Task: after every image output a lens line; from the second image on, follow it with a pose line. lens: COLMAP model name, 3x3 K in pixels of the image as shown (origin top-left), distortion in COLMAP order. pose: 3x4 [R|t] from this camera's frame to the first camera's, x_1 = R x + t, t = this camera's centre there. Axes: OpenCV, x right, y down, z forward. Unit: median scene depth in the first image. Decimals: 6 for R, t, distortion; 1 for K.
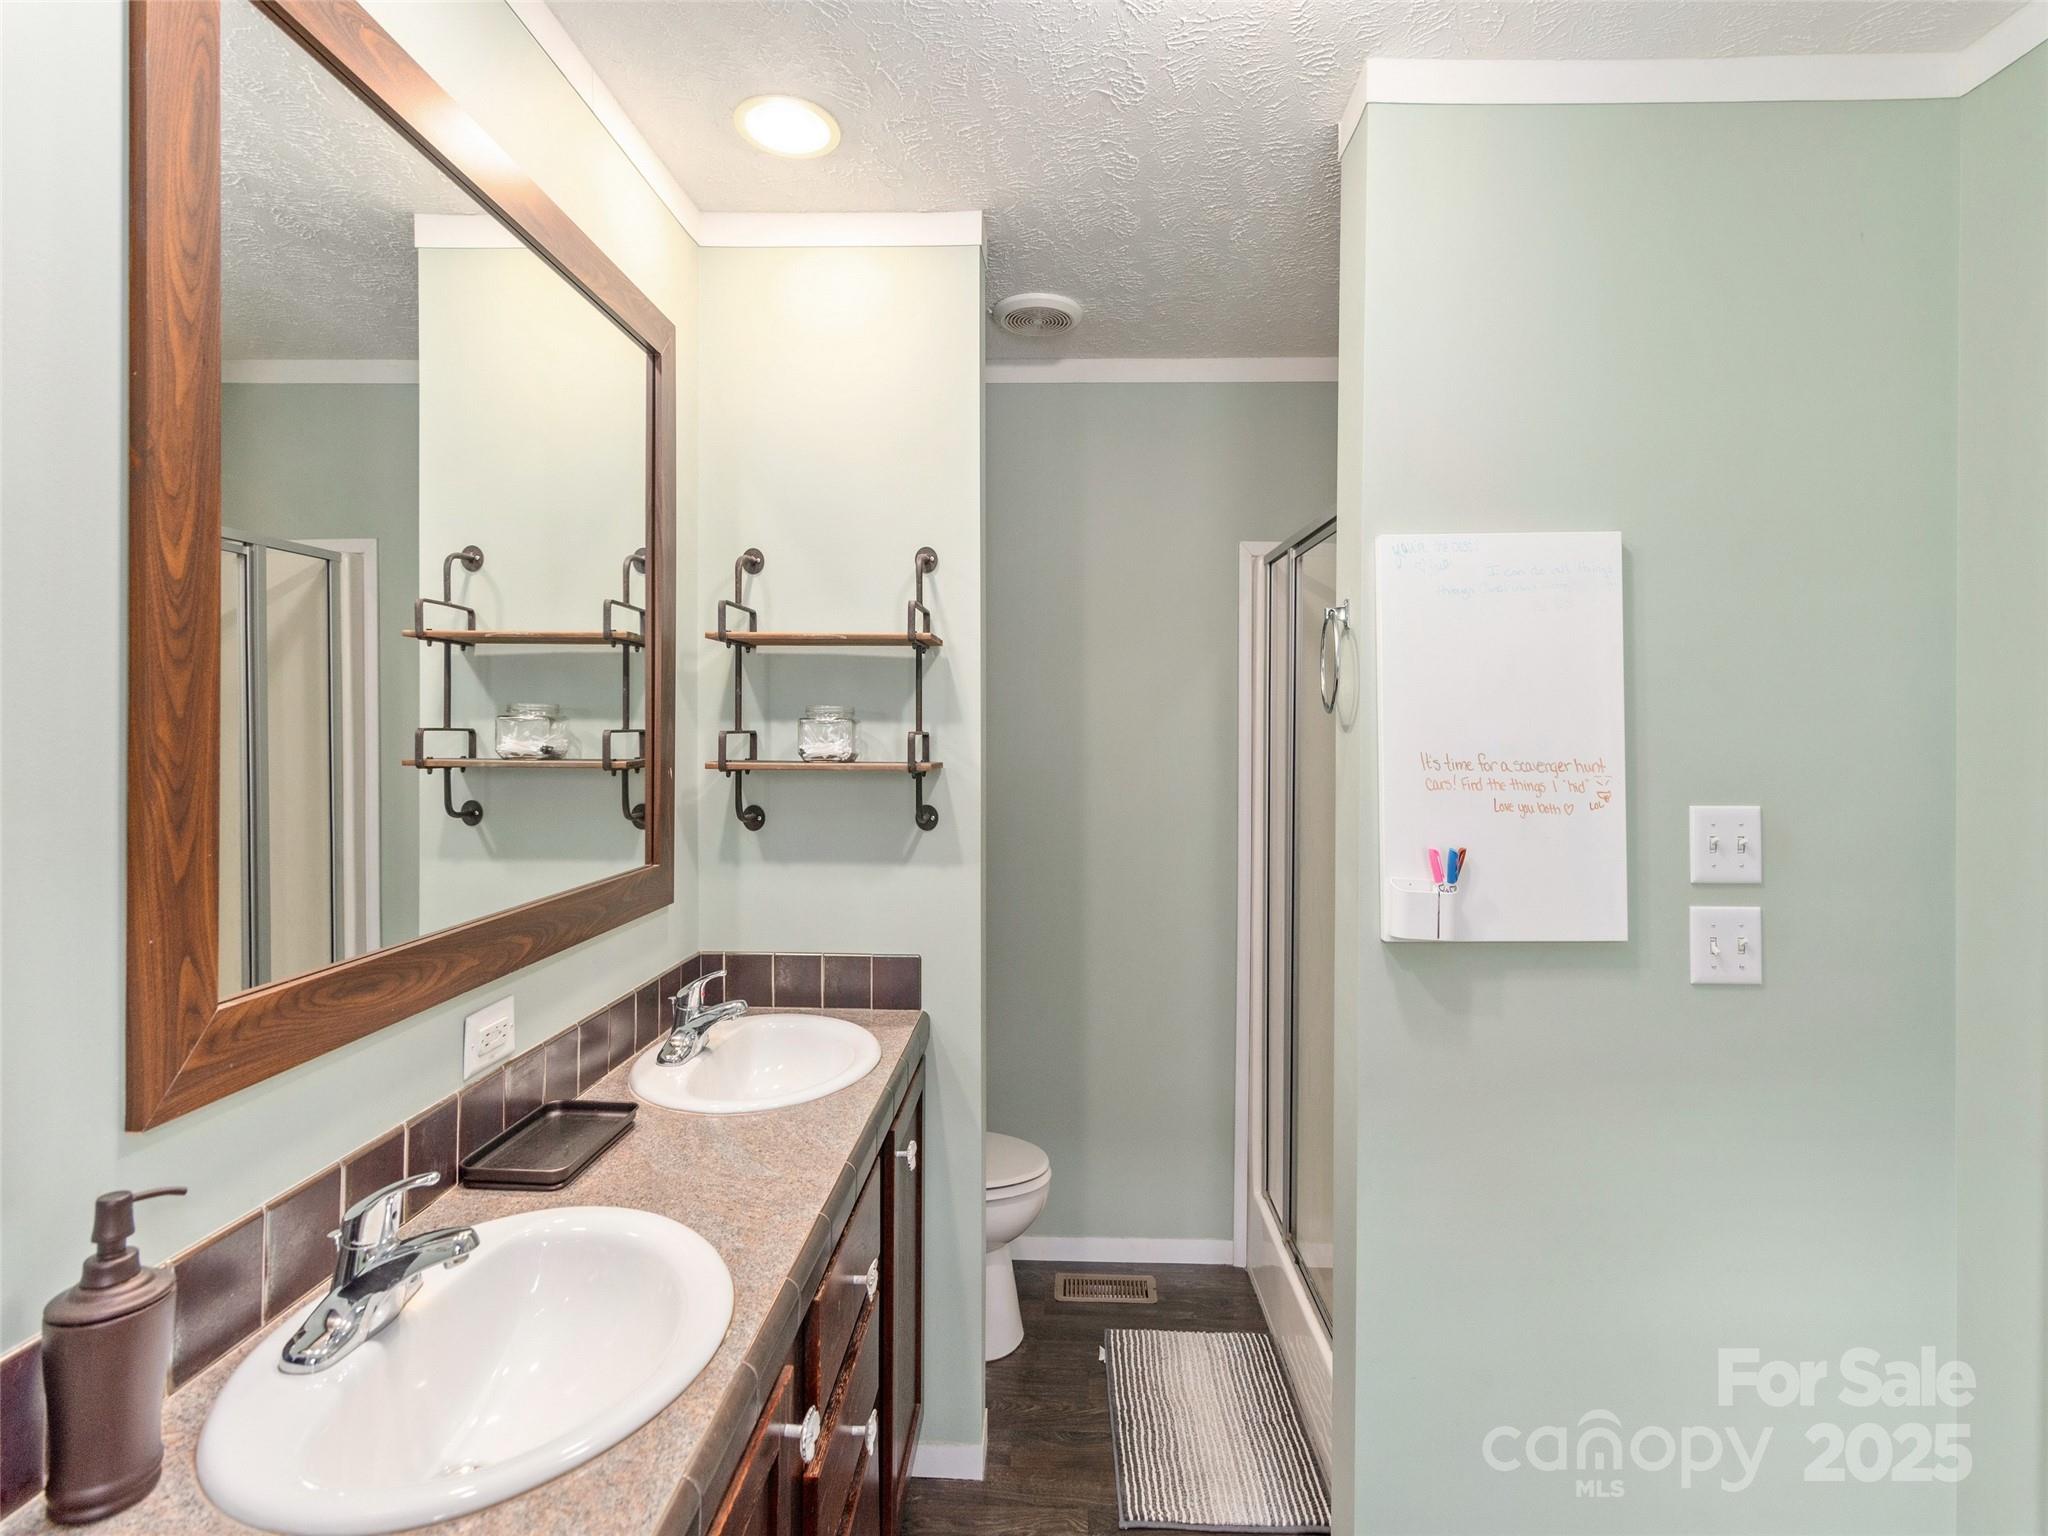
lens RADIAL K [[1017.4, 0, 1039.2], [0, 1017.4, 764.6], [0, 0, 1]] dist [0.001471, 0.000148]
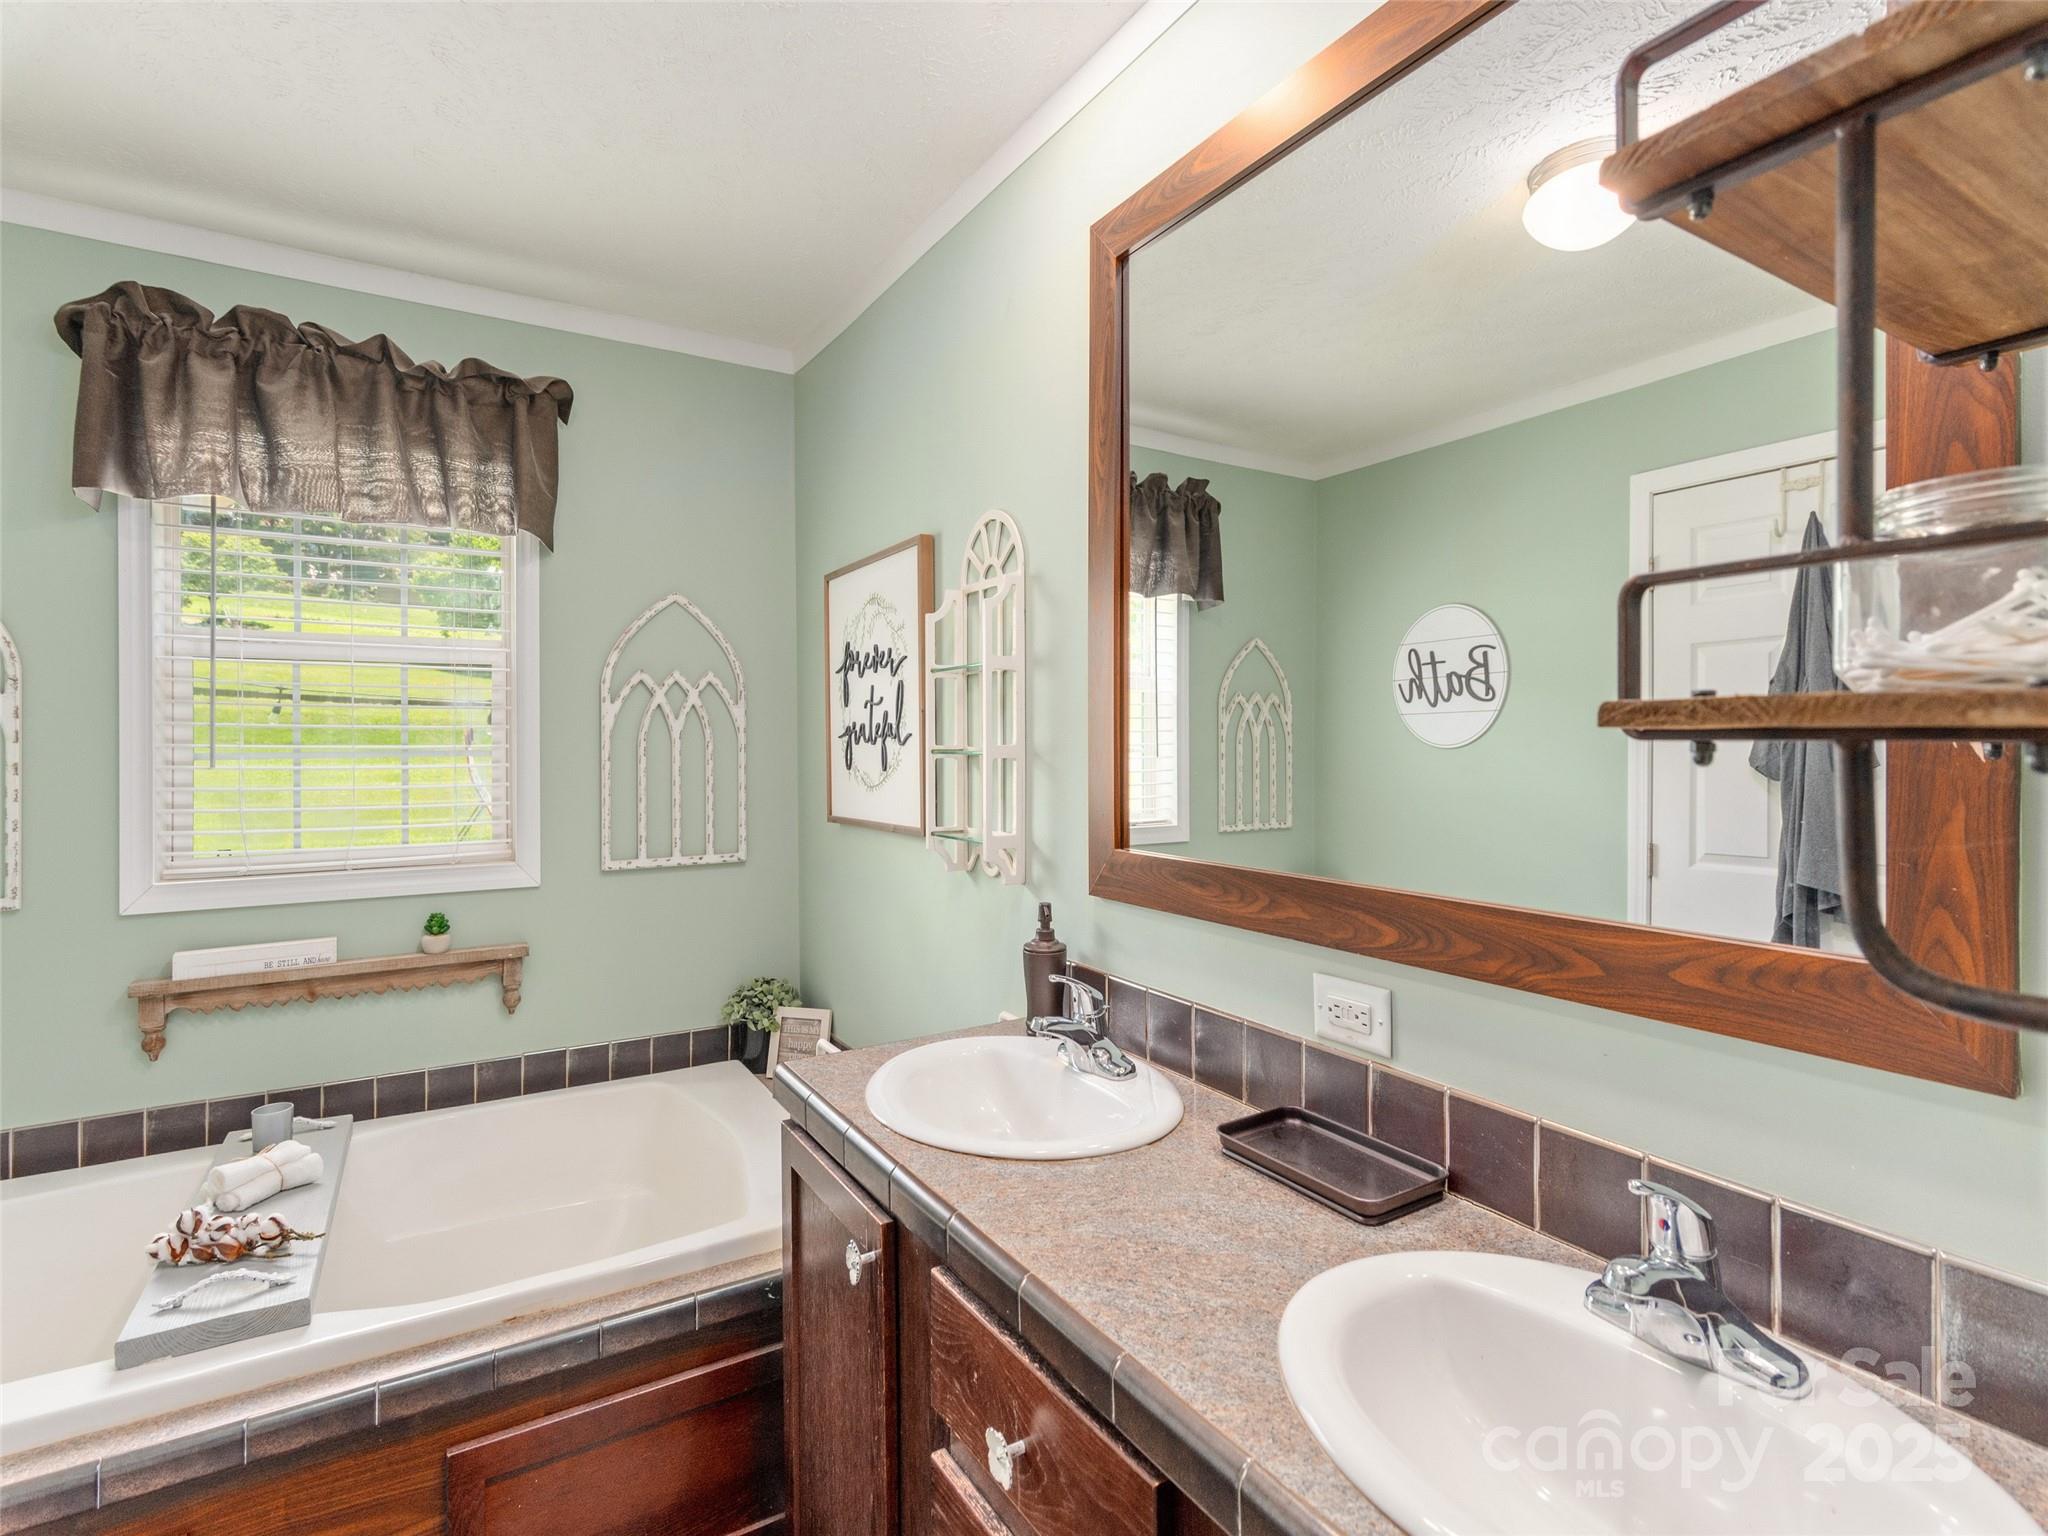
lens RADIAL K [[1005.3, 0, 1024.0], [0, 1005.3, 768.0], [0, 0, 1]] dist [0.000263, 0.000102]
pose [[-0.837753, 0.011348, -0.545932, 0.194372], [-0.015909, 0.998852, 0.045177, 0.011672], [0.545818, 0.046533, -0.836611, 1.600411]]
